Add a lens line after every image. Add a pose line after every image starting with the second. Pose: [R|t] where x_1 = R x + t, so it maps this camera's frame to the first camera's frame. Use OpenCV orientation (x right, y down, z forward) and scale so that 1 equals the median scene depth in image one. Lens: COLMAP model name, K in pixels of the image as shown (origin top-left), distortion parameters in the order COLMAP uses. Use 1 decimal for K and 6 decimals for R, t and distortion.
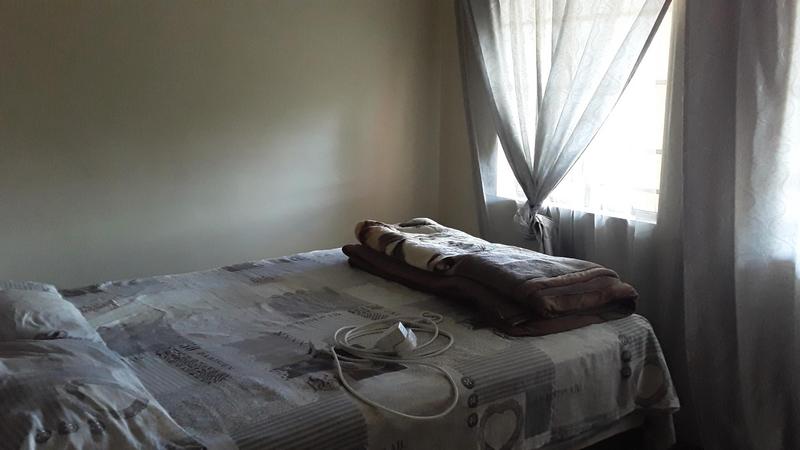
lens RADIAL K [[693.4, 0, 404.4], [0, 693.4, 224.8], [0, 0, 1]] dist [0.081202, -0.189875]
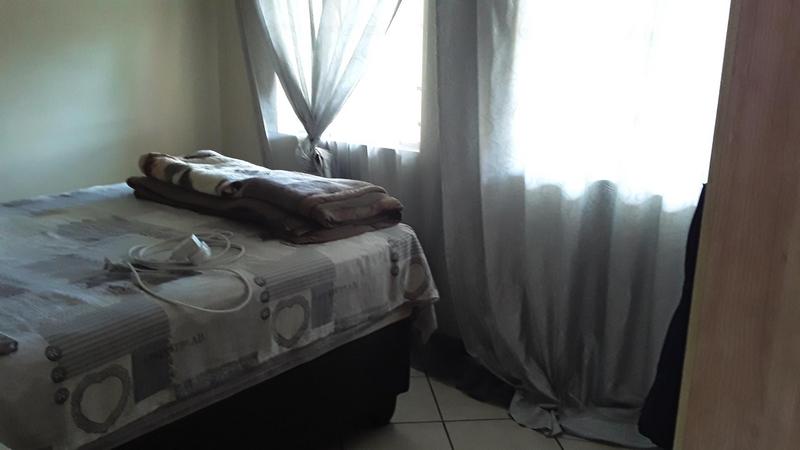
lens RADIAL K [[693.4, 0, 404.4], [0, 693.4, 224.8], [0, 0, 1]] dist [0.081202, -0.189875]
pose [[0.952513, -0.057691, 0.298983, -0.013907], [0.037534, 0.996645, 0.072733, 0.045446], [-0.302176, -0.058057, 0.951483, -0.112276]]
